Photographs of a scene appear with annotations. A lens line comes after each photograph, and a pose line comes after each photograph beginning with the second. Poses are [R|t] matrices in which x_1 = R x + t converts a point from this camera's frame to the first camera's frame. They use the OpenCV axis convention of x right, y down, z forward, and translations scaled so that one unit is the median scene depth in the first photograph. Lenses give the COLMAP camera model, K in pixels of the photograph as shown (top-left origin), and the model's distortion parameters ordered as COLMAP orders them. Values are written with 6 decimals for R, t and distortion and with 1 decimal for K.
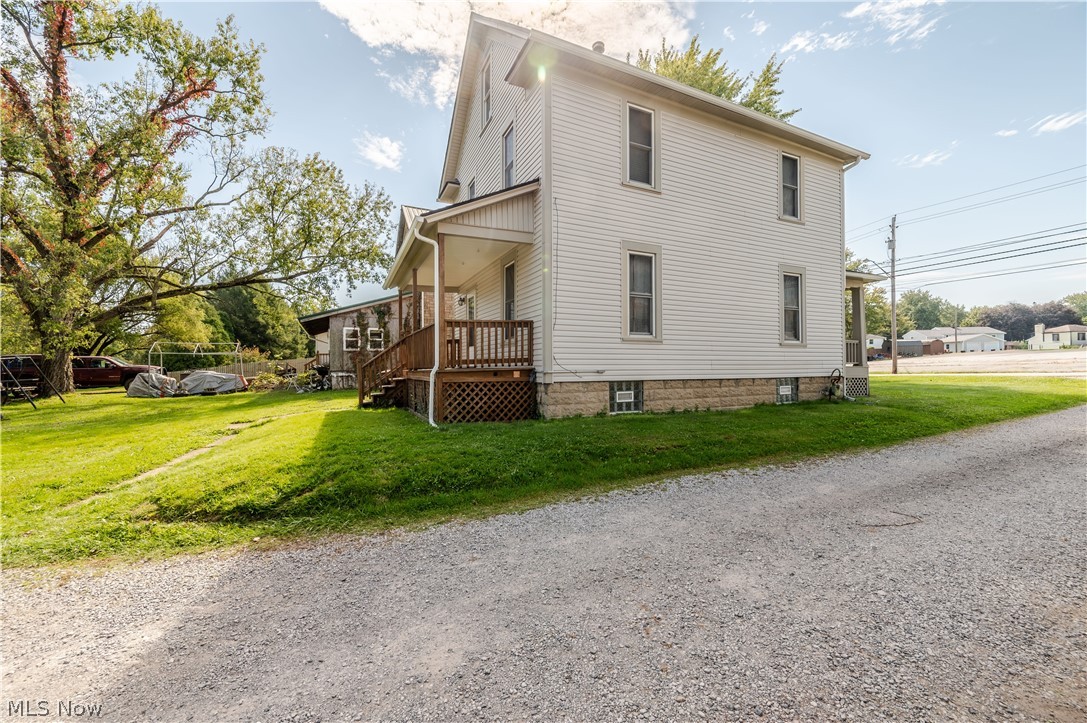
lens RADIAL K [[431.1, 0, 544.4], [0, 431.1, 362.0], [0, 0, 1]] dist [-0.000699, -0.000016]
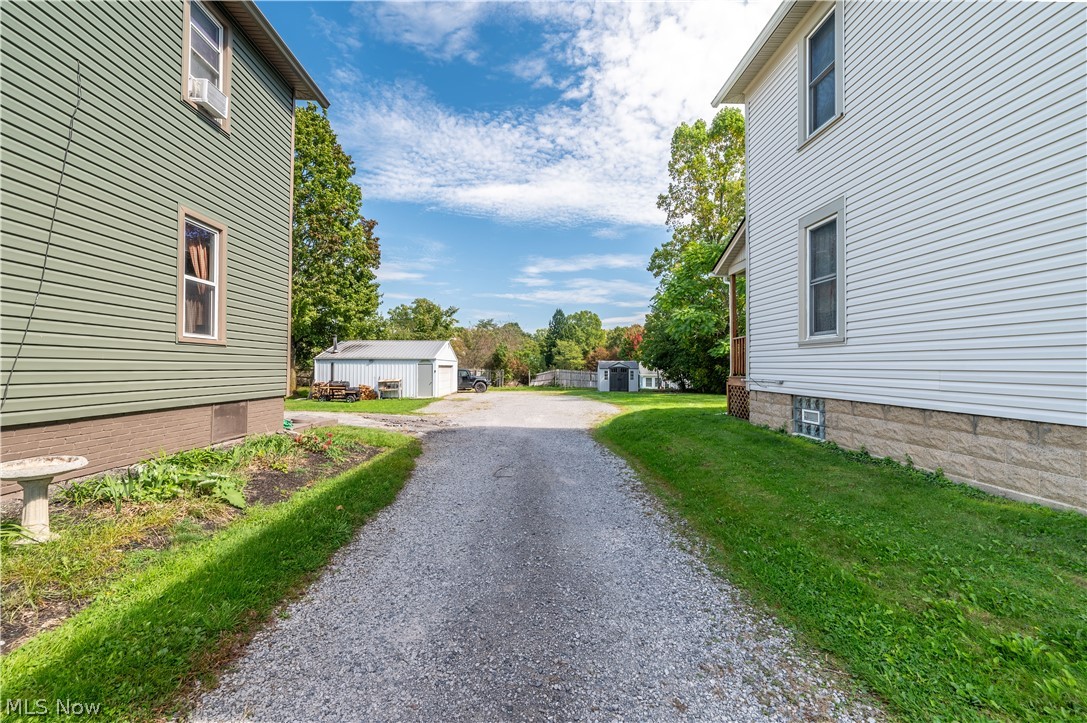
lens RADIAL K [[431.1, 0, 543.5], [0, 431.1, 362.6], [0, 0, 1]] dist [-0.000699, -0.000016]
pose [[-0.393477, -0.003925, -0.919326, 1.067096], [0.009504, 0.999920, -0.008337, -0.014440], [0.919286, -0.012018, -0.393408, 0.846830]]
